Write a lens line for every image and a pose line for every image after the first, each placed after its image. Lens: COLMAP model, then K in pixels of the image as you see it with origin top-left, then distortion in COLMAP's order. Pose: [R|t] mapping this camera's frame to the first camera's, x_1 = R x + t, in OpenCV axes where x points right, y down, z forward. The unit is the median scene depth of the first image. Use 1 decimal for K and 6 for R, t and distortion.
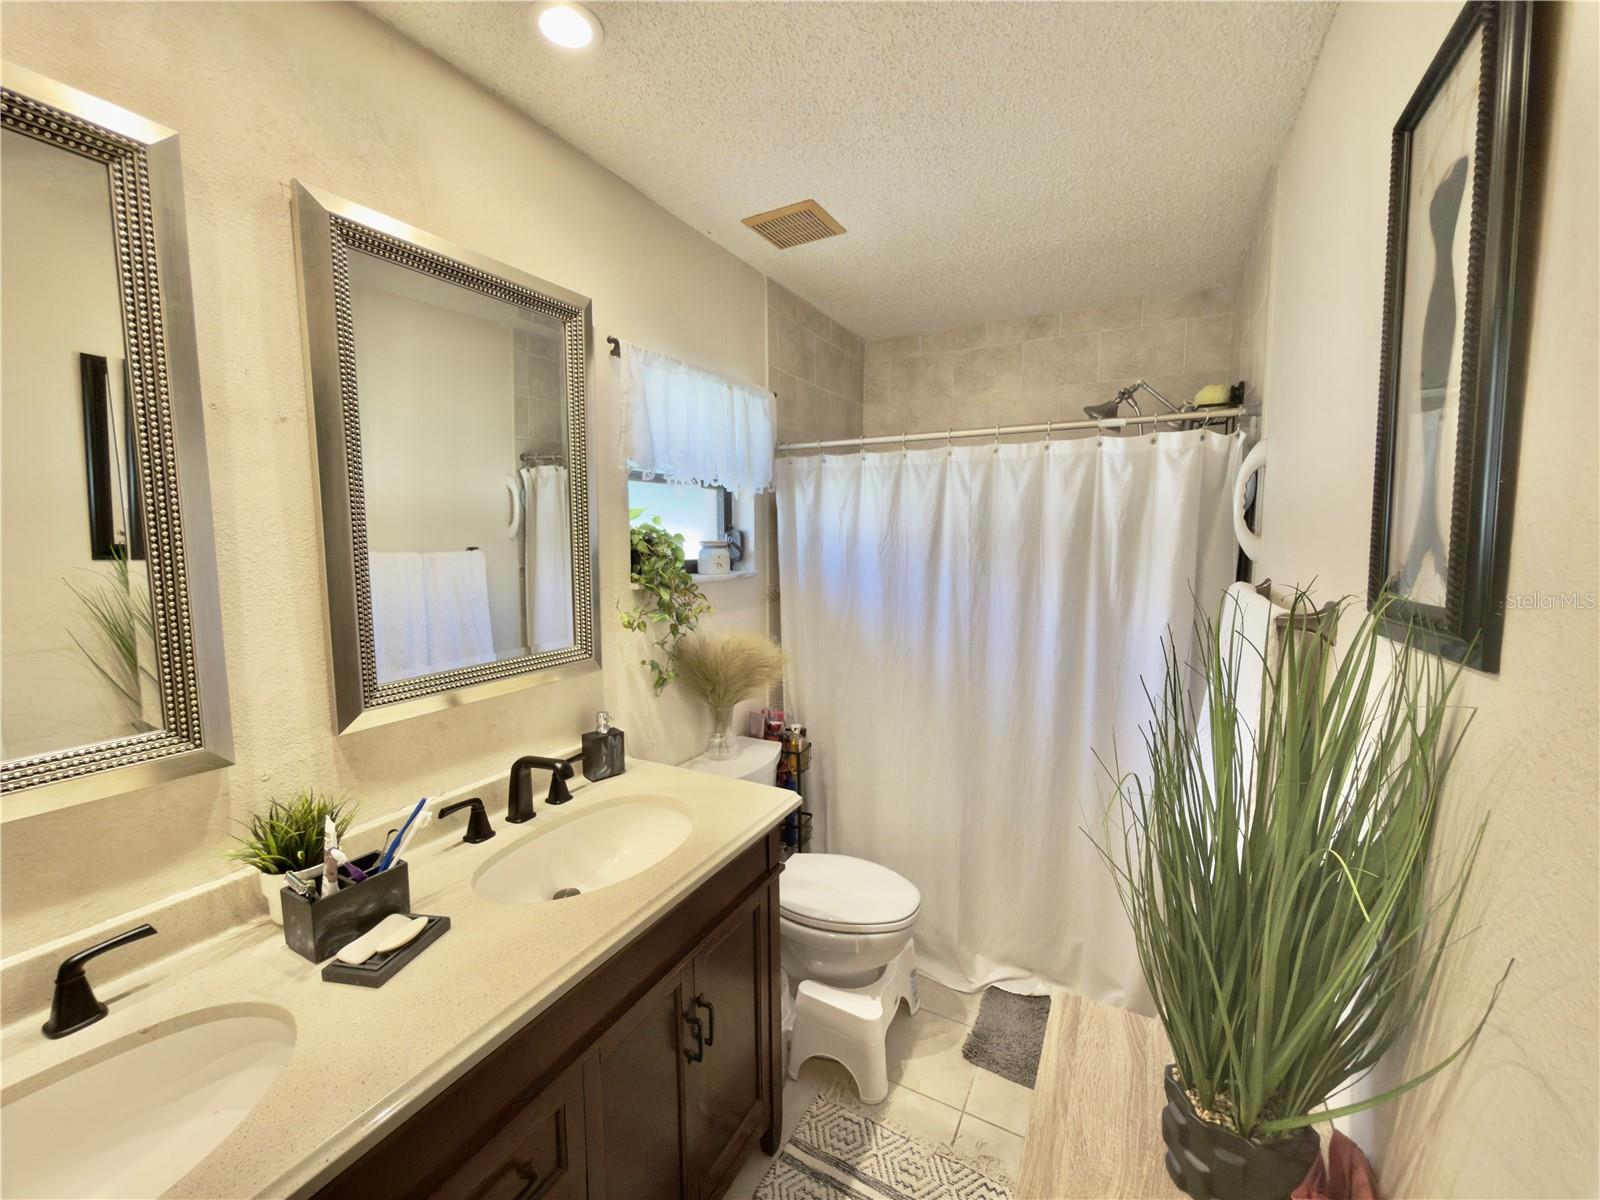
lens RADIAL K [[634.9, 0, 790.1], [0, 634.9, 598.9], [0, 0, 1]] dist [0.001008, 0.000297]
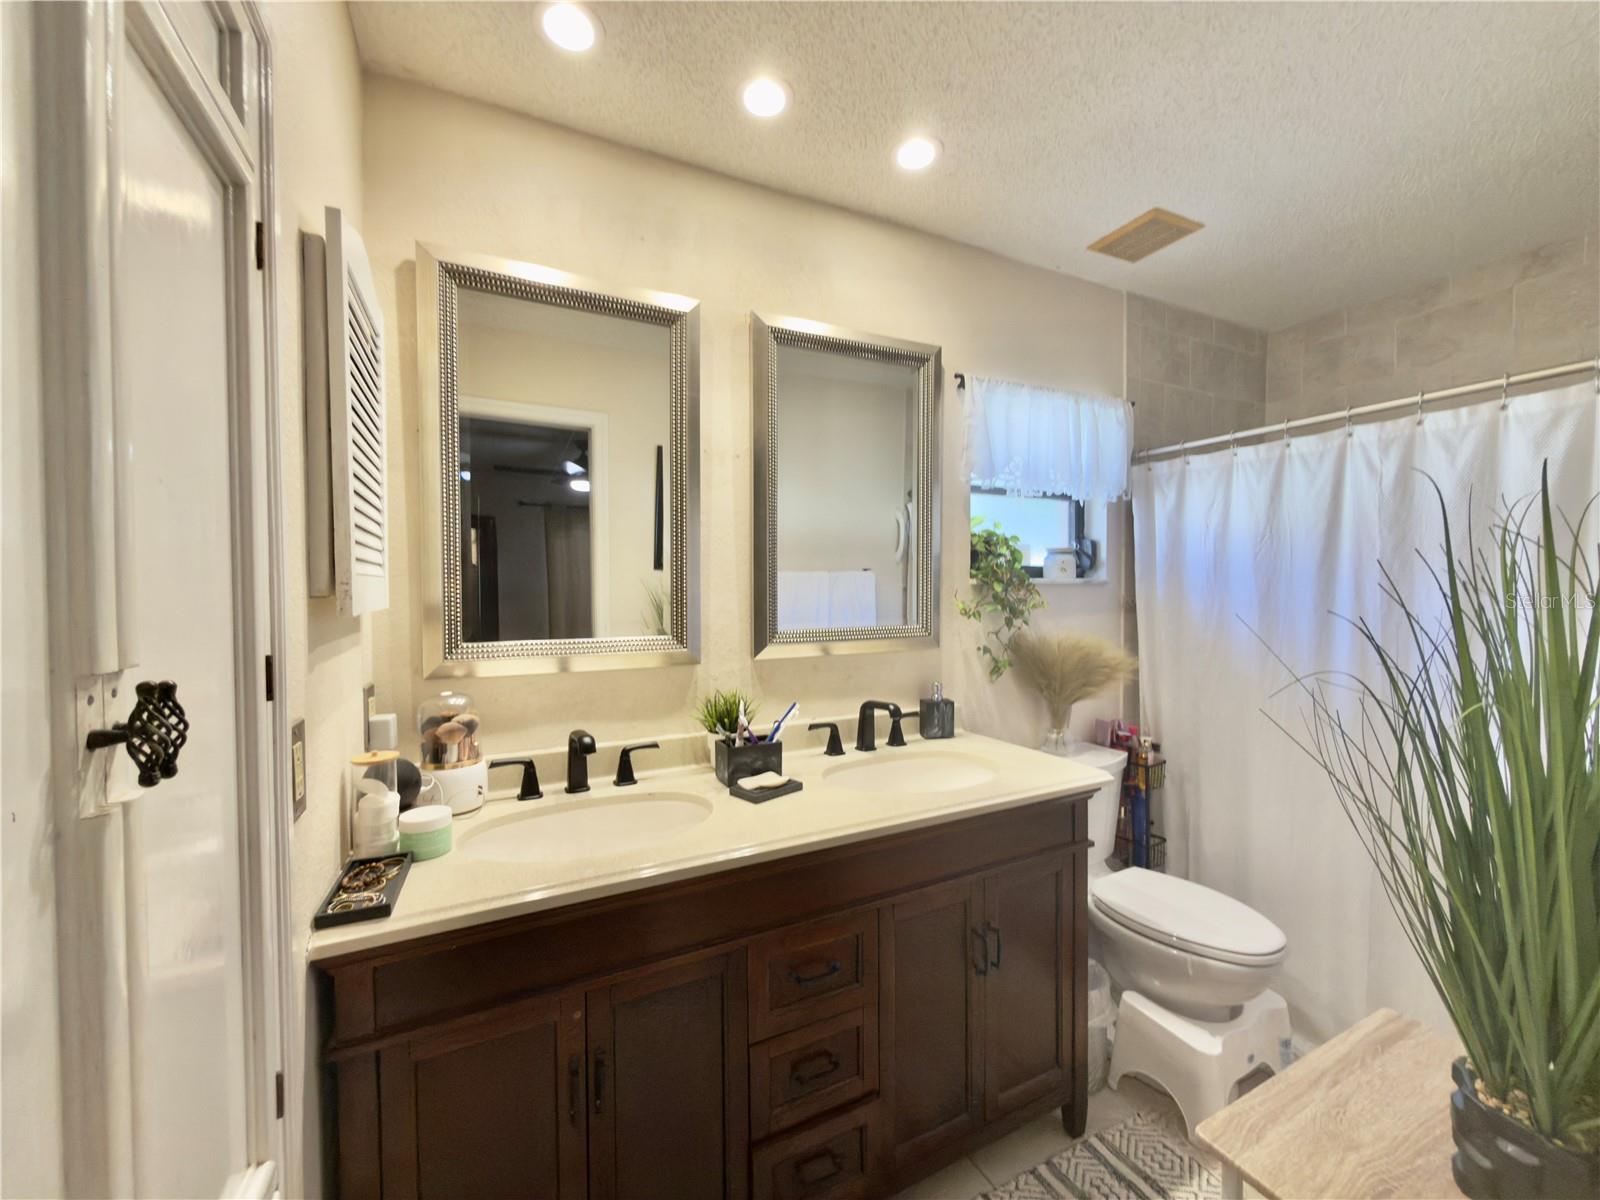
lens RADIAL K [[634.9, 0, 800.4], [0, 634.9, 603.5], [0, 0, 1]] dist [0.001008, 0.000297]
pose [[0.820439, 0.015424, -0.571525, 0.171203], [-0.059377, 0.996529, -0.058343, 0.114796], [0.568642, 0.081802, 0.818508, -0.131548]]
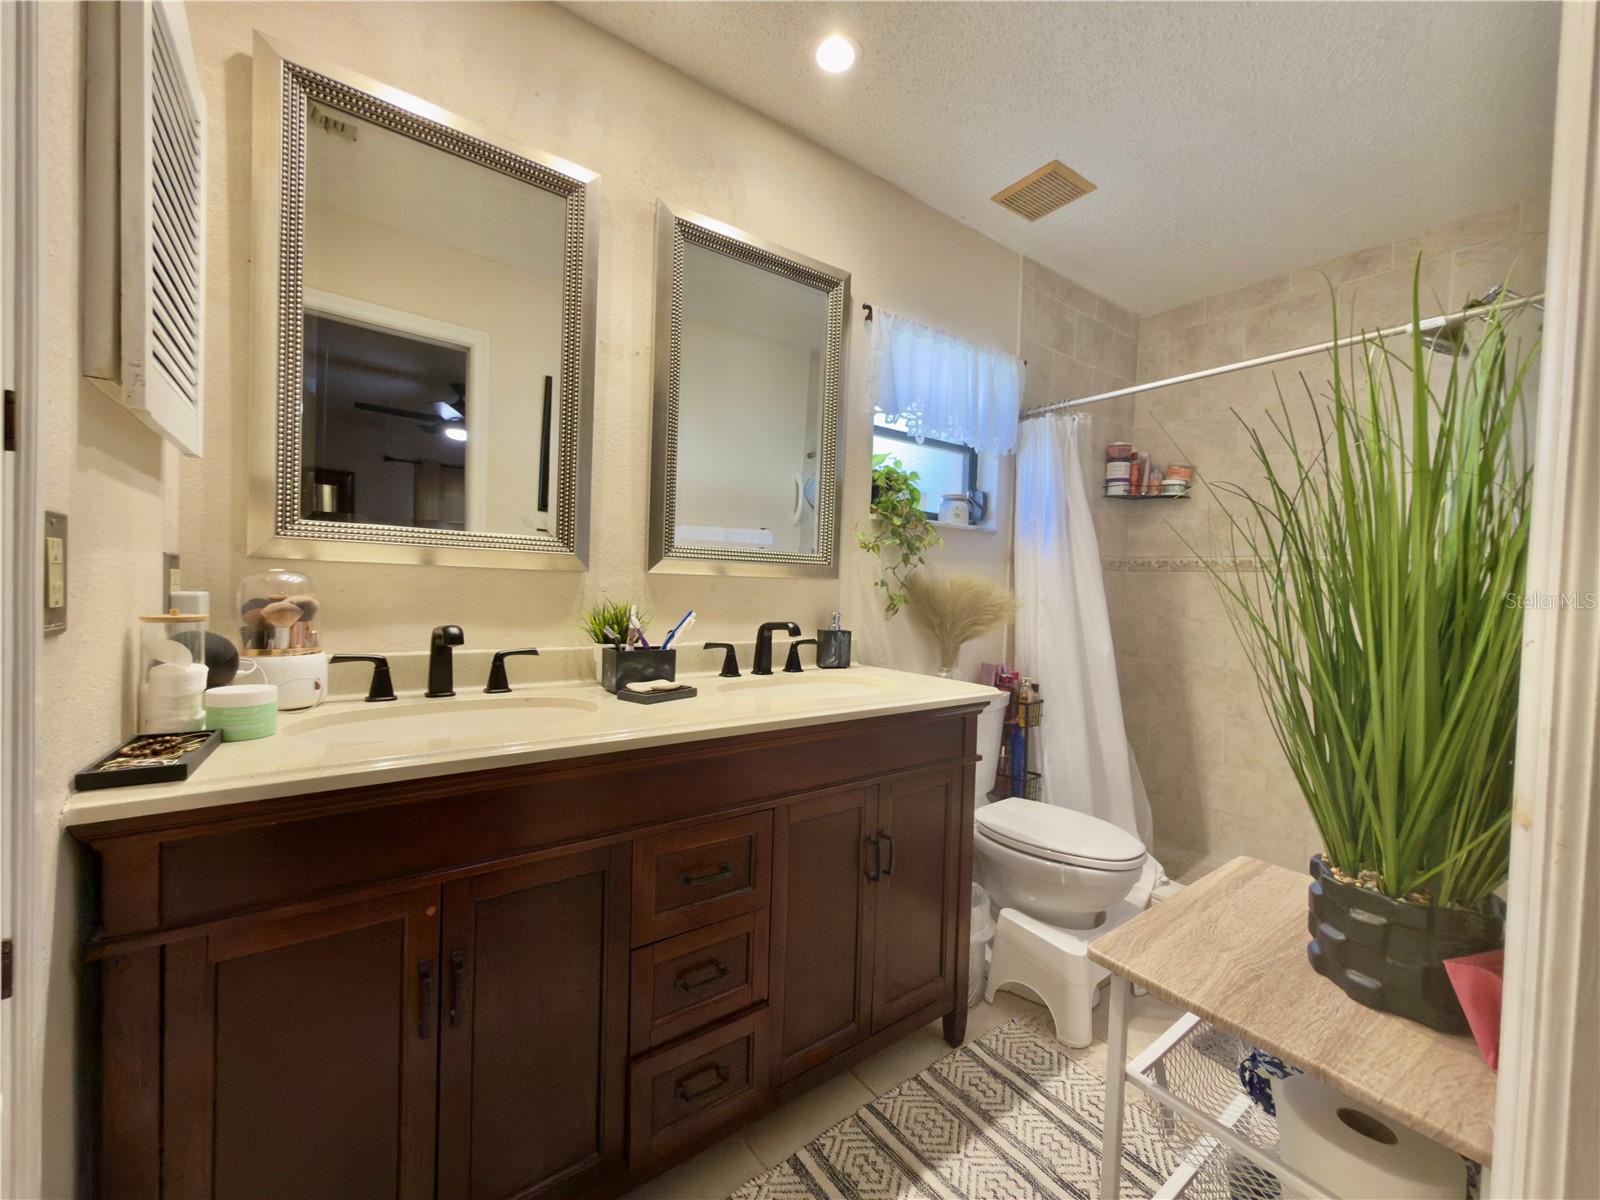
lens RADIAL K [[634.9, 0, 798.3], [0, 634.9, 607.3], [0, 0, 1]] dist [0.001008, 0.000297]
pose [[0.903108, 0.045854, -0.426957, 0.144500], [-0.082278, 0.994338, -0.067247, 0.252433], [0.421456, 0.095861, 0.901768, -0.093683]]
